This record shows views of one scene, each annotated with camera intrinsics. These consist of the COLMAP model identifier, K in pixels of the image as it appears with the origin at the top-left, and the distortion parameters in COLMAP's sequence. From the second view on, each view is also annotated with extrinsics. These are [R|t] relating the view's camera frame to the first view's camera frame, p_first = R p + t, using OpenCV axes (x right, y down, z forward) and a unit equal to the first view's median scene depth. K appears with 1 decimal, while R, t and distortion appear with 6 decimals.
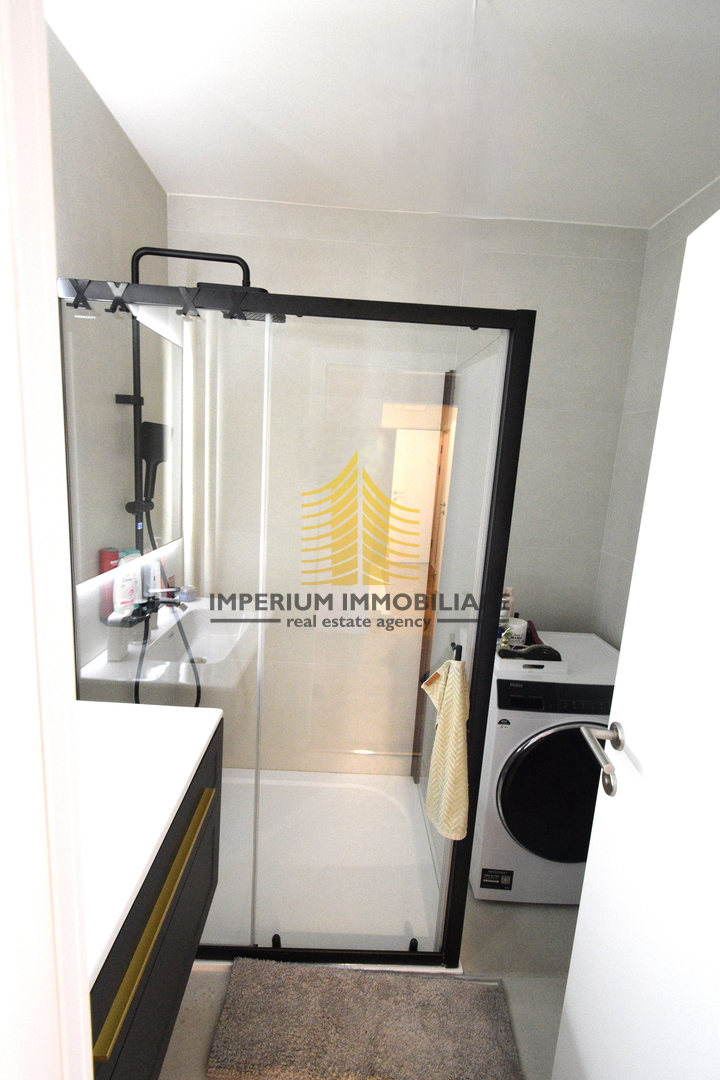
lens RADIAL K [[476.6, 0, 355.3], [0, 476.6, 540.8], [0, 0, 1]] dist [0.003352, -0.002303]
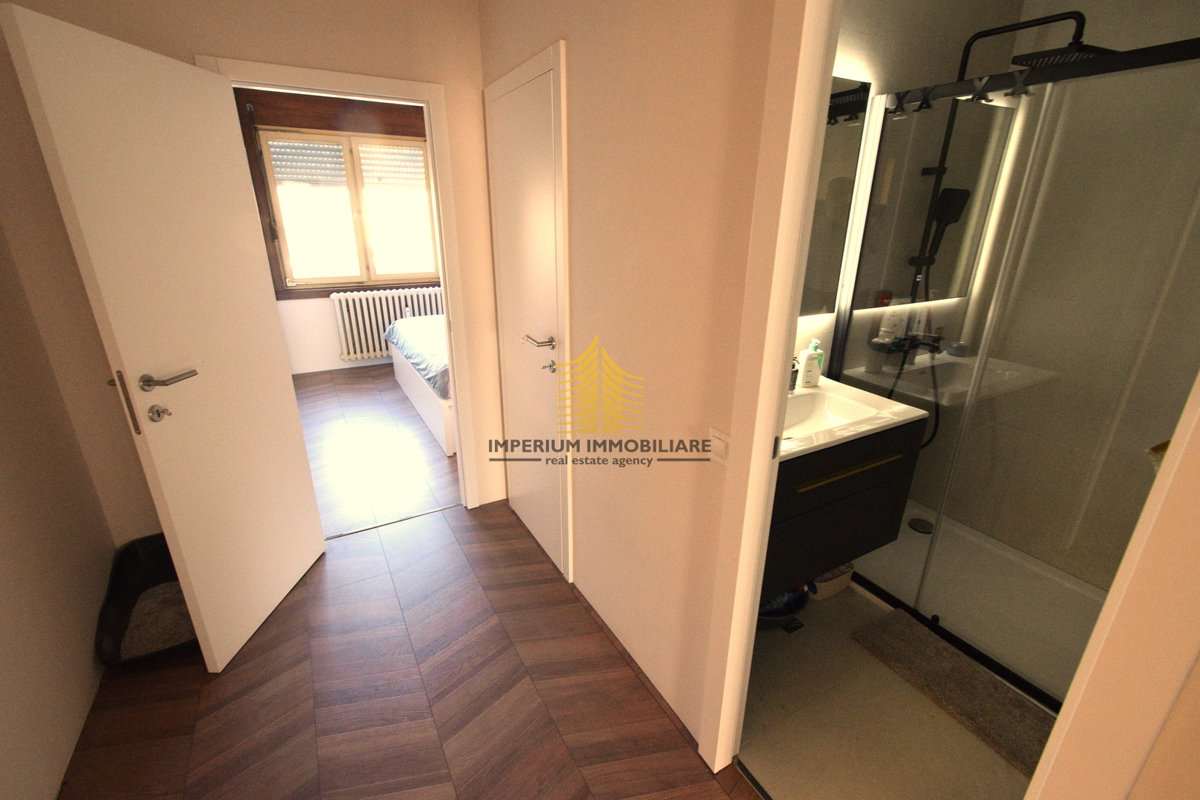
lens RADIAL K [[529.6, 0, 595.5], [0, 529.6, 398.2], [0, 0, 1]] dist [0.003352, -0.002303]
pose [[0.487285, 0.241090, -0.839303, 0.416196], [-0.138961, 0.970294, 0.198039, 0.130568], [0.862115, 0.020129, 0.506312, -0.462143]]
